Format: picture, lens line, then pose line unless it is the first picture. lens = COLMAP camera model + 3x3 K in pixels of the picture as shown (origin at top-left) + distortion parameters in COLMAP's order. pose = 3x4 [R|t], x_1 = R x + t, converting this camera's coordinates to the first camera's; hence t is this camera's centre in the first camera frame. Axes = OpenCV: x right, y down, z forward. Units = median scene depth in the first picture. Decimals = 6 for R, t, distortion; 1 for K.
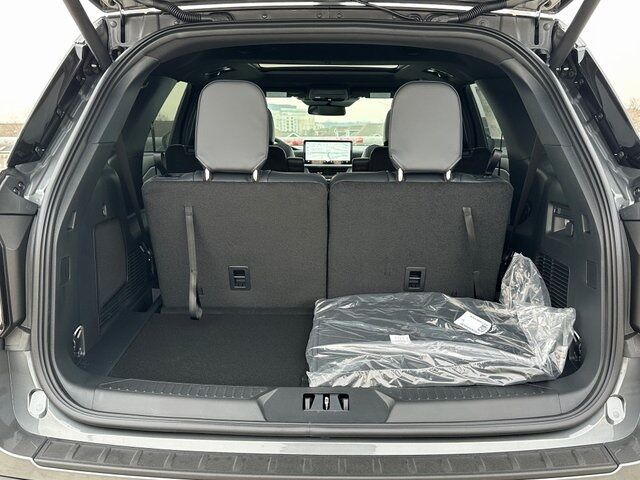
lens RADIAL K [[650.4, 0, 321.3], [0, 650.4, 244.4], [0, 0, 1]] dist [0.040361, 0.000000]
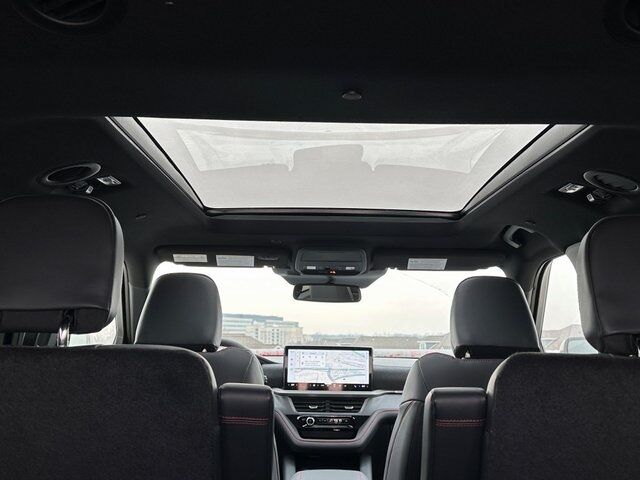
lens RADIAL K [[701.5, 0, 322.2], [0, 701.5, 243.7], [0, 0, 1]] dist [-0.006661, 0.000000]
pose [[0.999803, 0.009111, 0.017612, -0.006578], [-0.003201, 0.950696, -0.310109, -0.061396], [-0.019569, 0.309992, 0.950538, 0.426412]]
